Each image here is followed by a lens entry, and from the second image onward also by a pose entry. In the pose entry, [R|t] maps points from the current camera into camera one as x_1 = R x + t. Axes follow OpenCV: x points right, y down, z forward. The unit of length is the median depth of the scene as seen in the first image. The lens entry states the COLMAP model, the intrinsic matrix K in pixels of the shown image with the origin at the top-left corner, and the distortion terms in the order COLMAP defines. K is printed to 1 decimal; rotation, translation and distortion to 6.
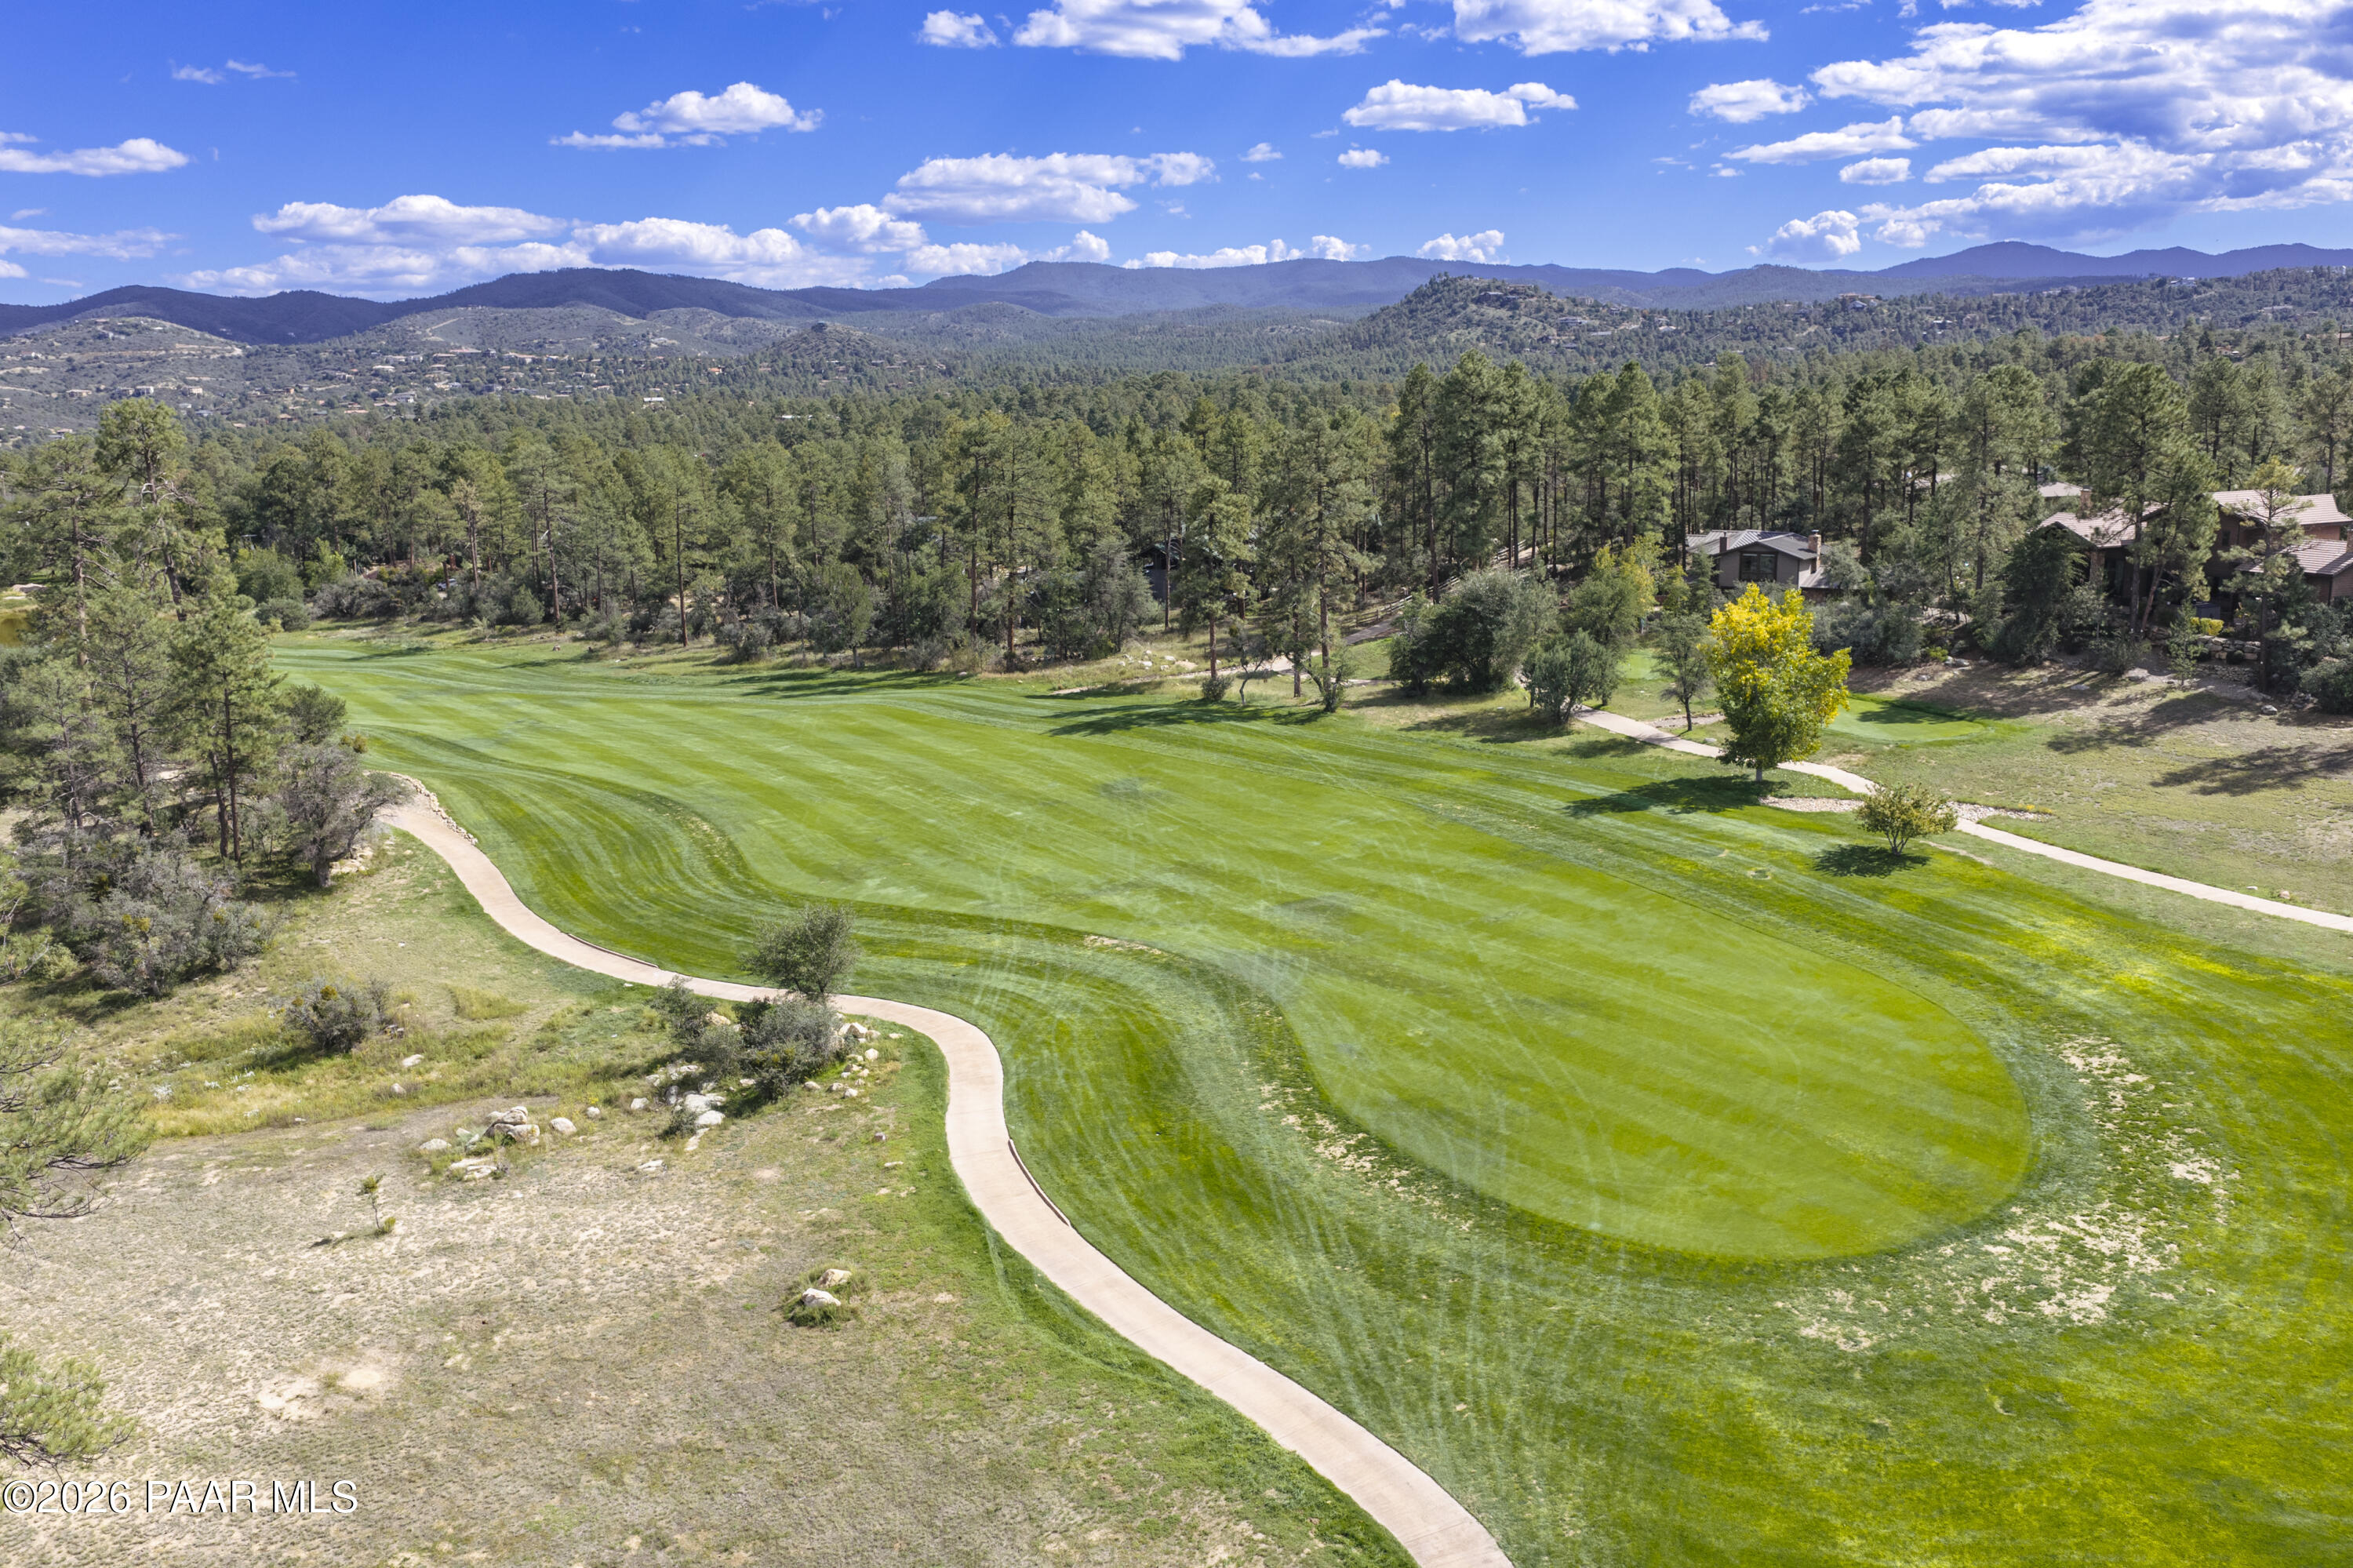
lens RADIAL K [[1952.5, 0, 1179.9], [0, 1952.5, 782.6], [0, 0, 1]] dist [0.020782, -0.038980]
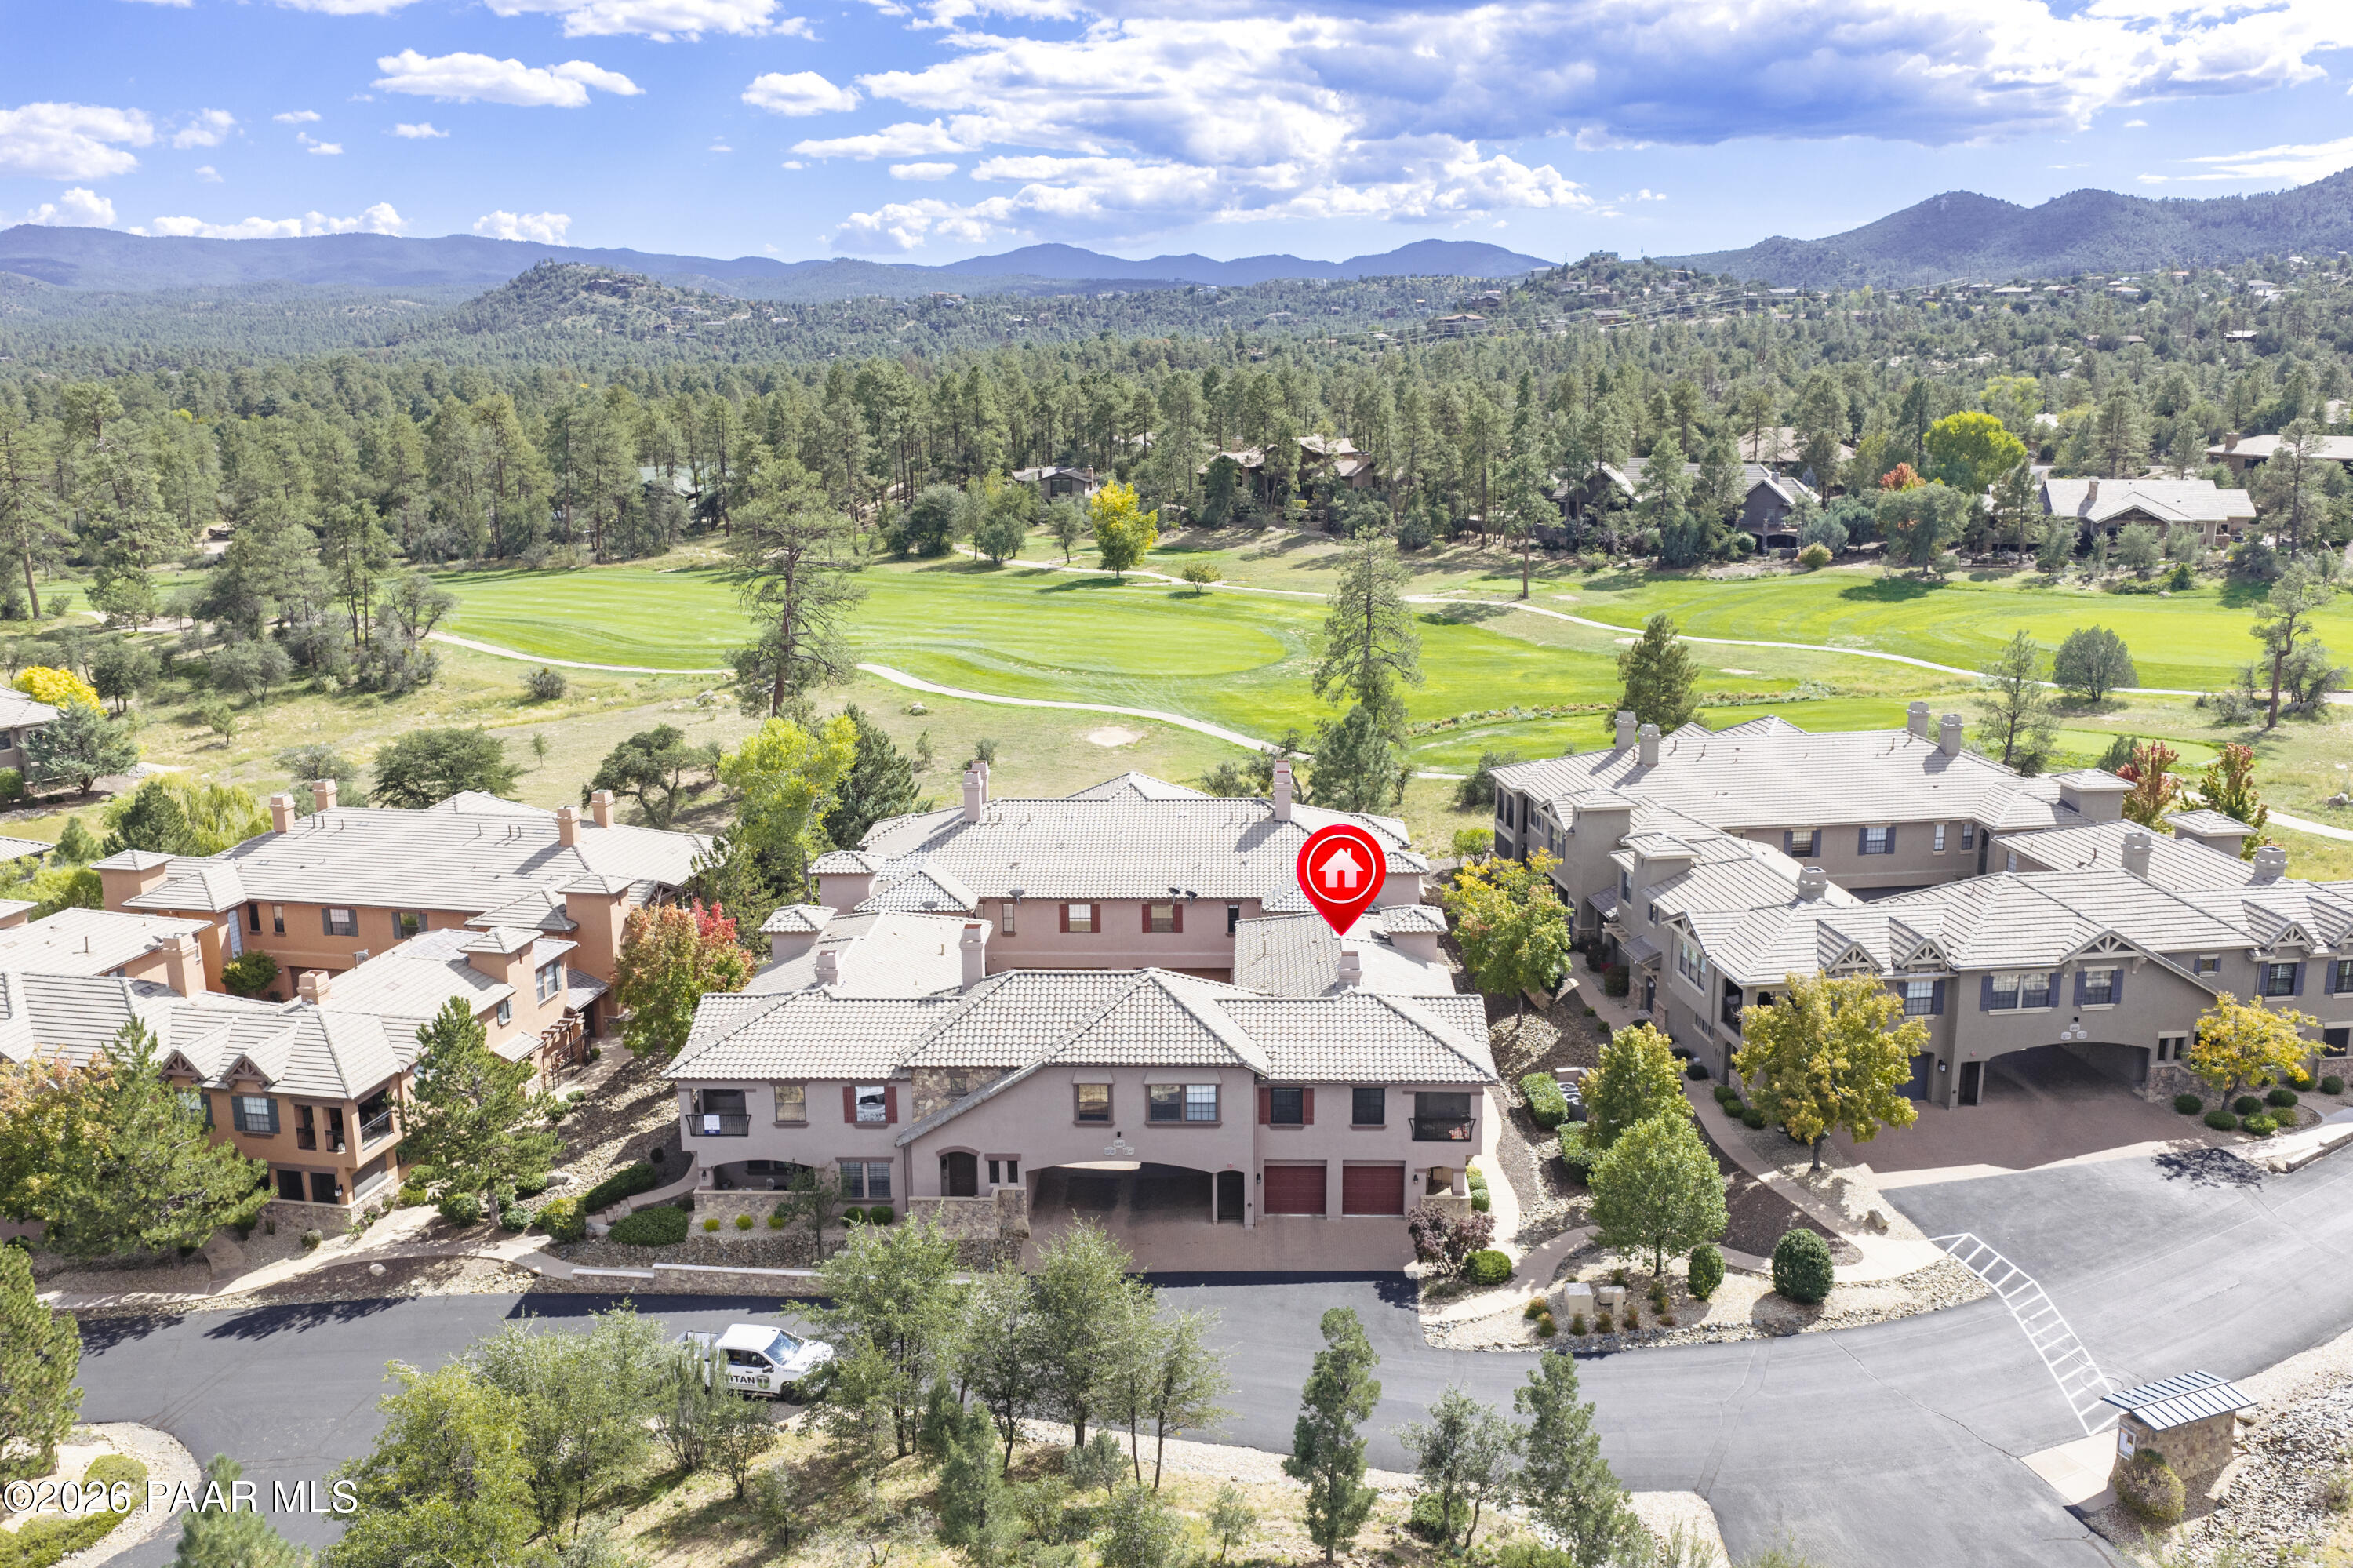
lens RADIAL K [[1952.5, 0, 1179.9], [0, 1952.5, 782.6], [0, 0, 1]] dist [0.020782, -0.038980]
pose [[0.899271, -0.081559, 0.429721, -0.294973], [0.078767, 0.996597, 0.024314, 0.091807], [-0.430241, 0.011983, 0.902634, -0.471775]]
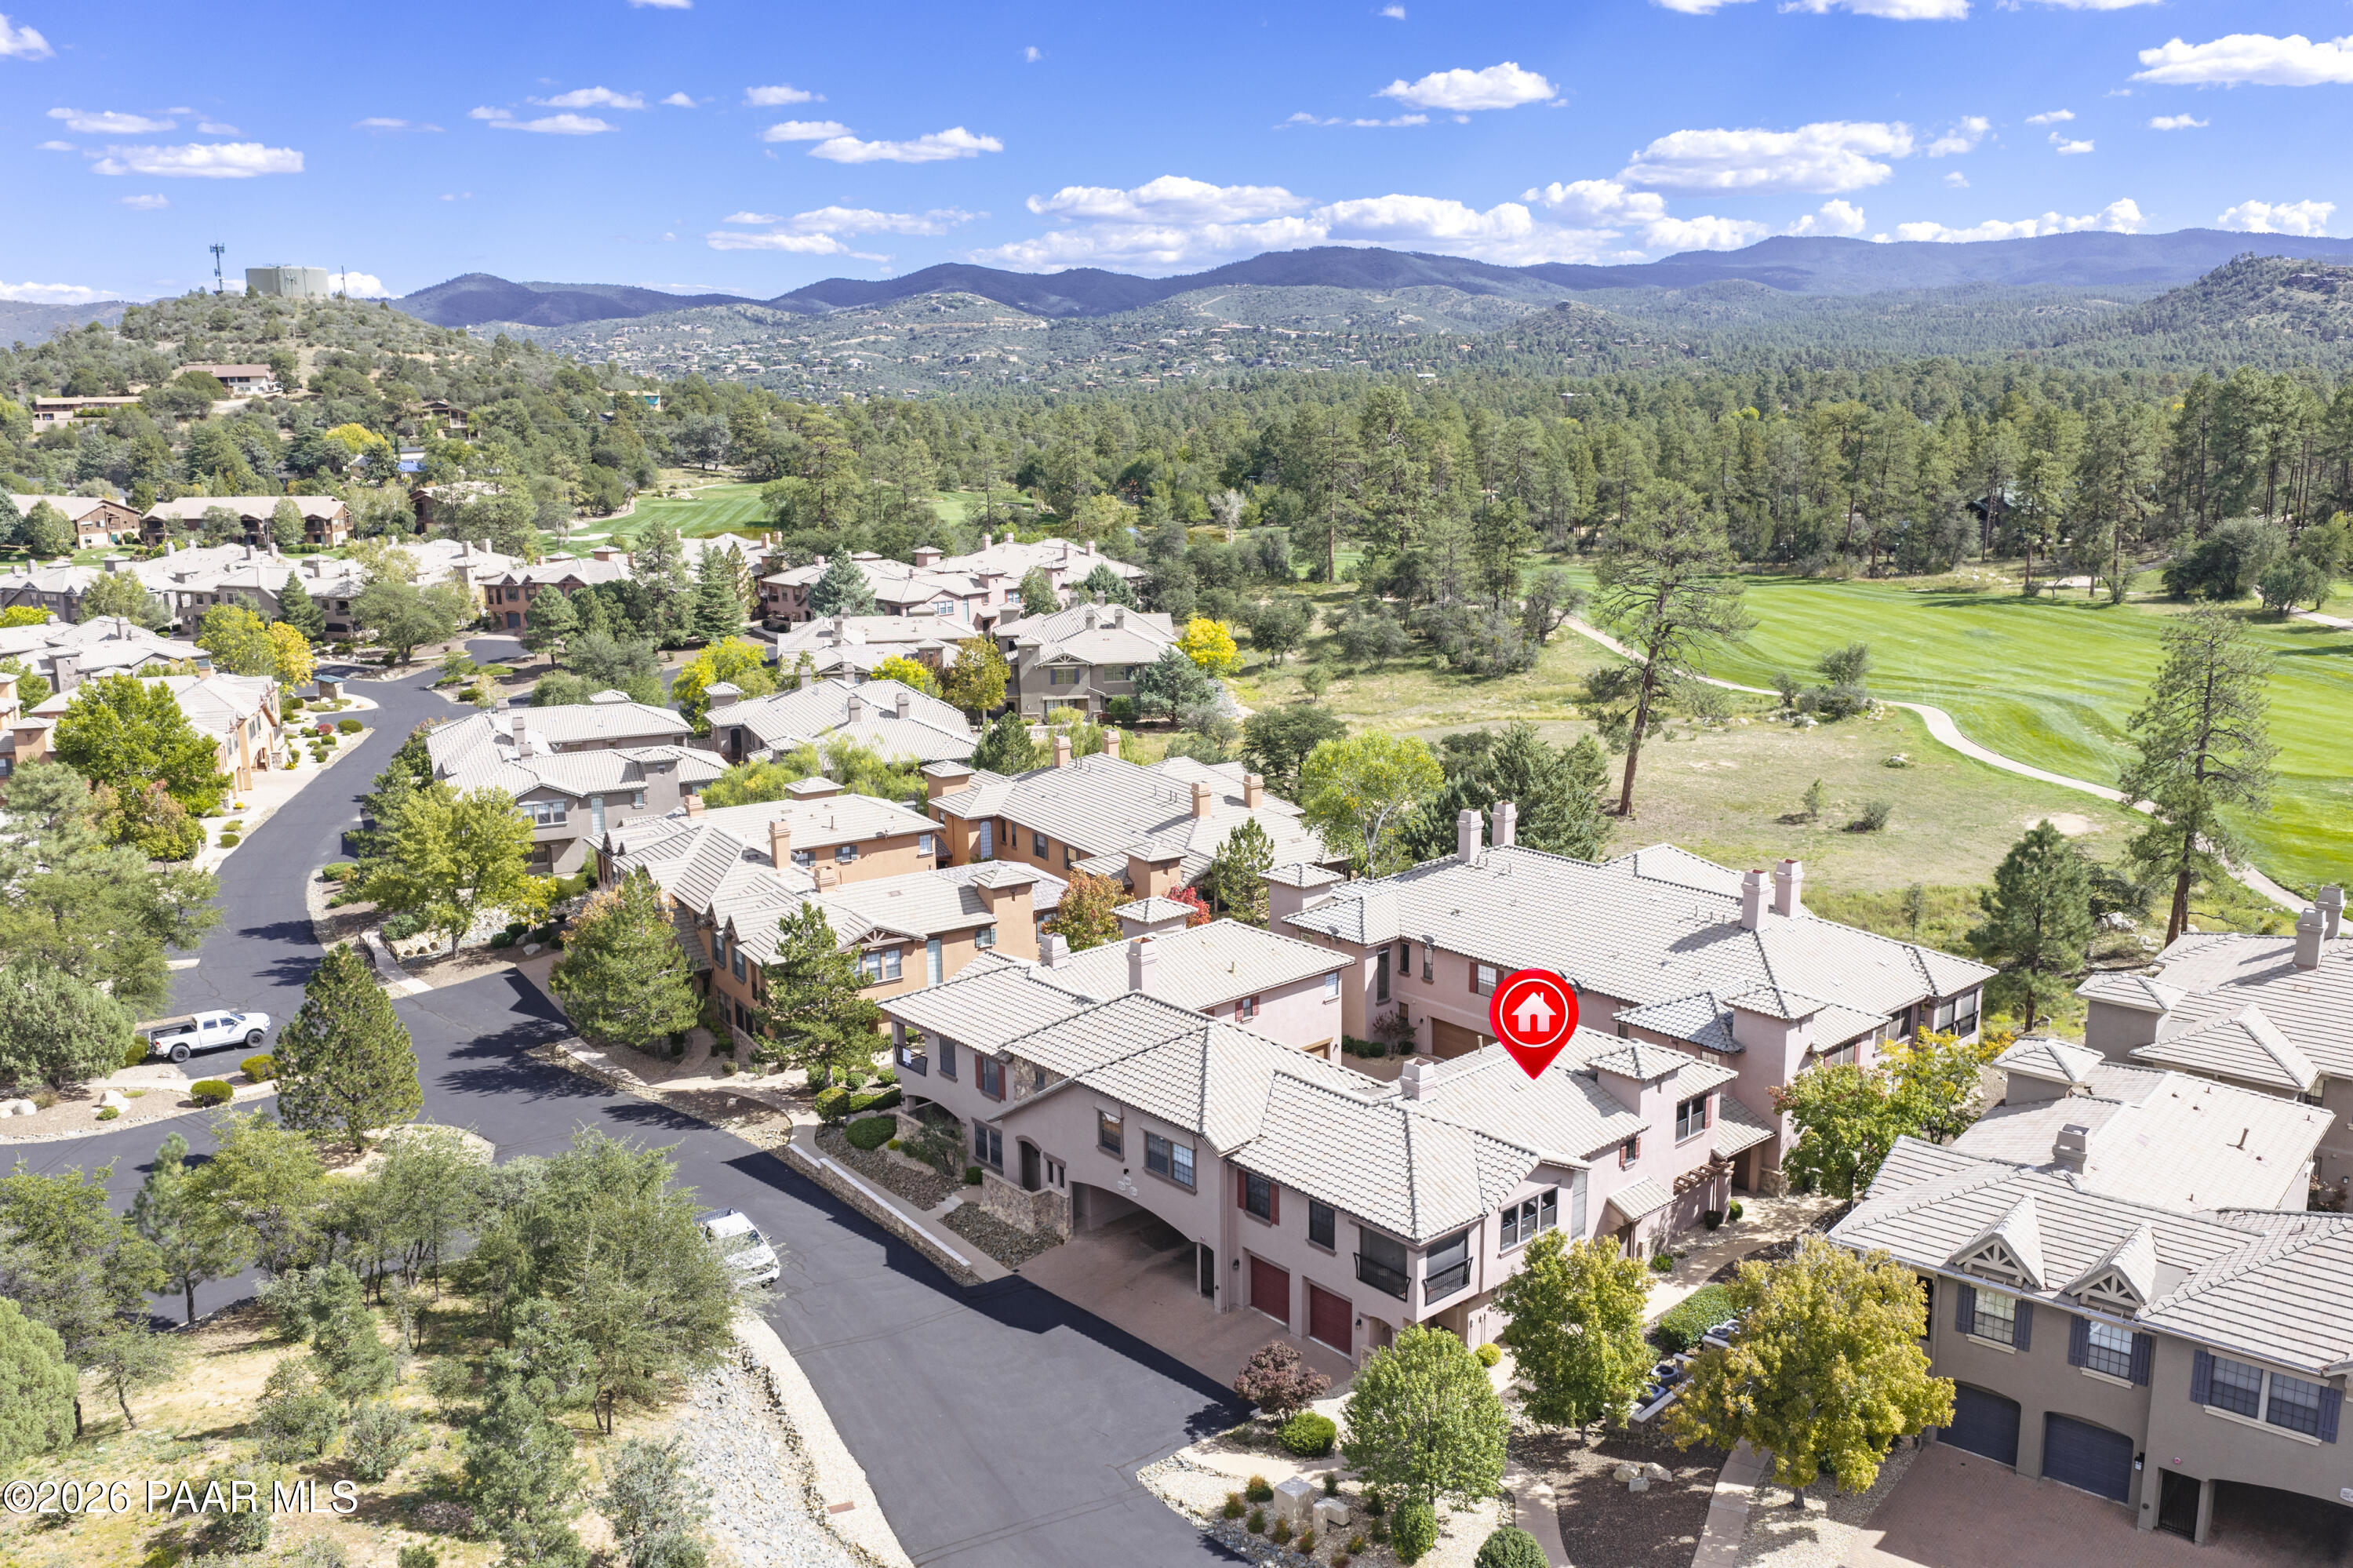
lens RADIAL K [[1952.5, 0, 1179.9], [0, 1952.5, 782.6], [0, 0, 1]] dist [0.020782, -0.038980]
pose [[0.937323, 0.089232, -0.336843, -0.055444], [-0.085152, 0.996005, 0.026896, 0.084343], [0.337897, 0.003473, 0.941177, -0.471899]]
